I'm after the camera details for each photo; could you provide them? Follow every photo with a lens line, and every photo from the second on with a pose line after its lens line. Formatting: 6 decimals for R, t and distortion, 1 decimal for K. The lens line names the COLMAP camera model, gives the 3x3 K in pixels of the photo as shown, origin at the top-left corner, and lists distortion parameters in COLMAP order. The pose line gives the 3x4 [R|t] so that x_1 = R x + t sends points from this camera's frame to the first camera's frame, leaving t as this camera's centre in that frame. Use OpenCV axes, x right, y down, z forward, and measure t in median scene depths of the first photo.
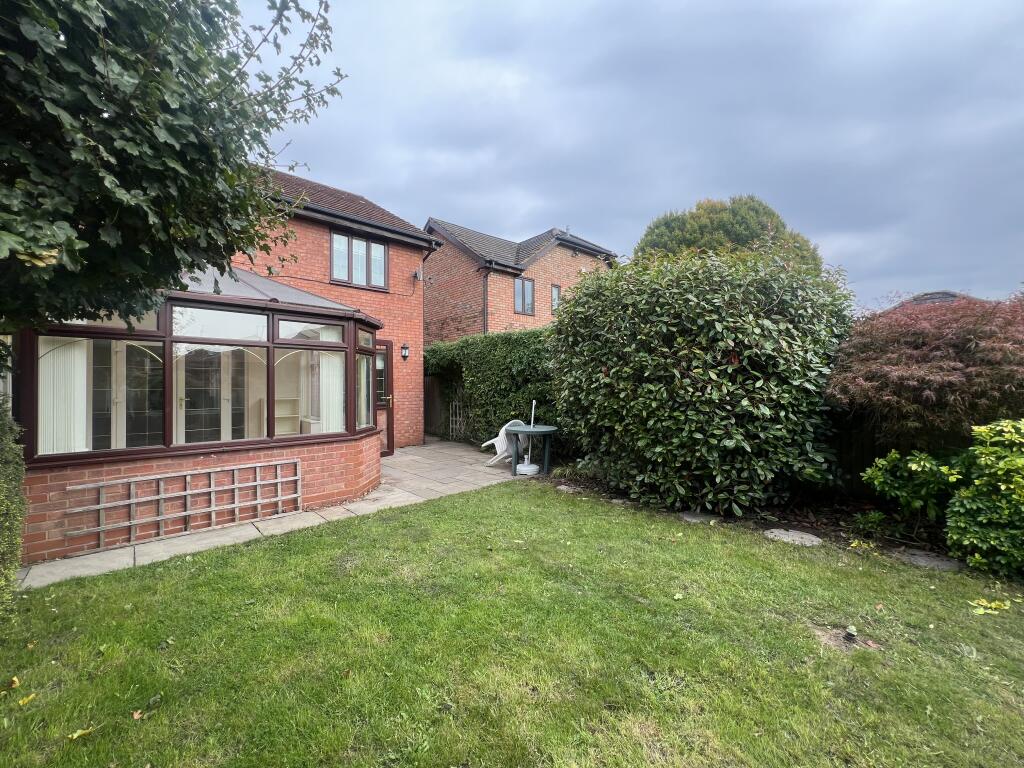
lens RADIAL K [[411.8, 0, 514.0], [0, 411.8, 381.4], [0, 0, 1]] dist [-0.001091, 0.000693]
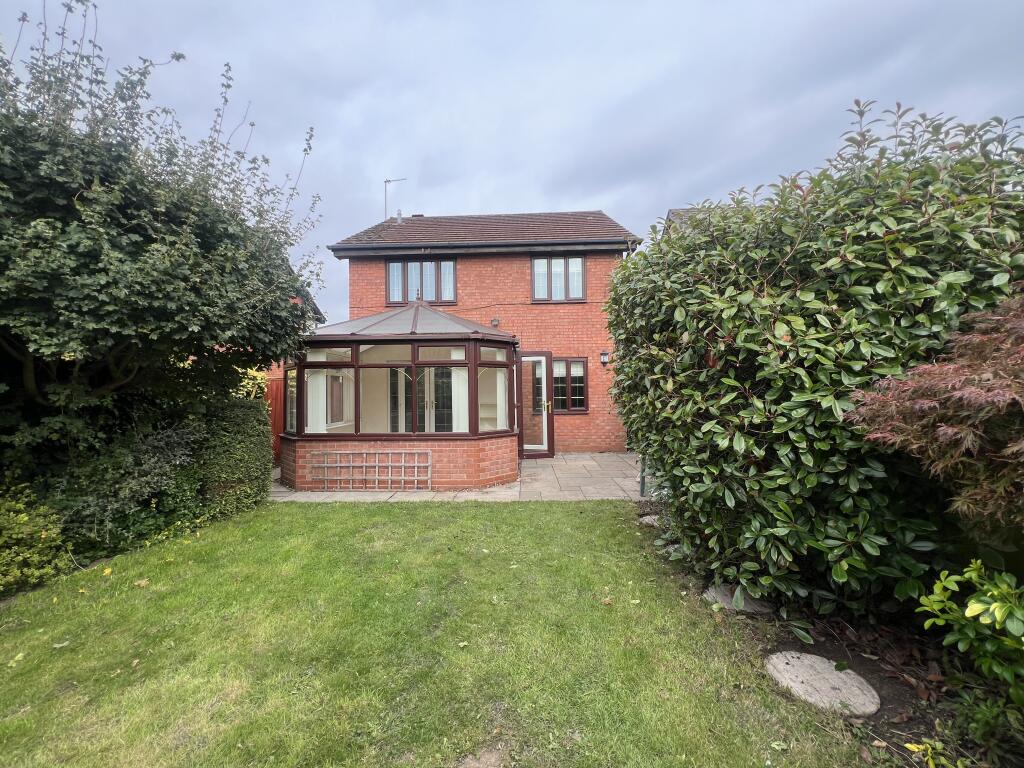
lens RADIAL K [[411.8, 0, 513.0], [0, 411.8, 386.7], [0, 0, 1]] dist [-0.001091, 0.000693]
pose [[0.707636, -0.009629, -0.706511, 0.566215], [0.016695, 0.999856, 0.003095, -0.014789], [0.706380, -0.013985, 0.707695, 0.239335]]
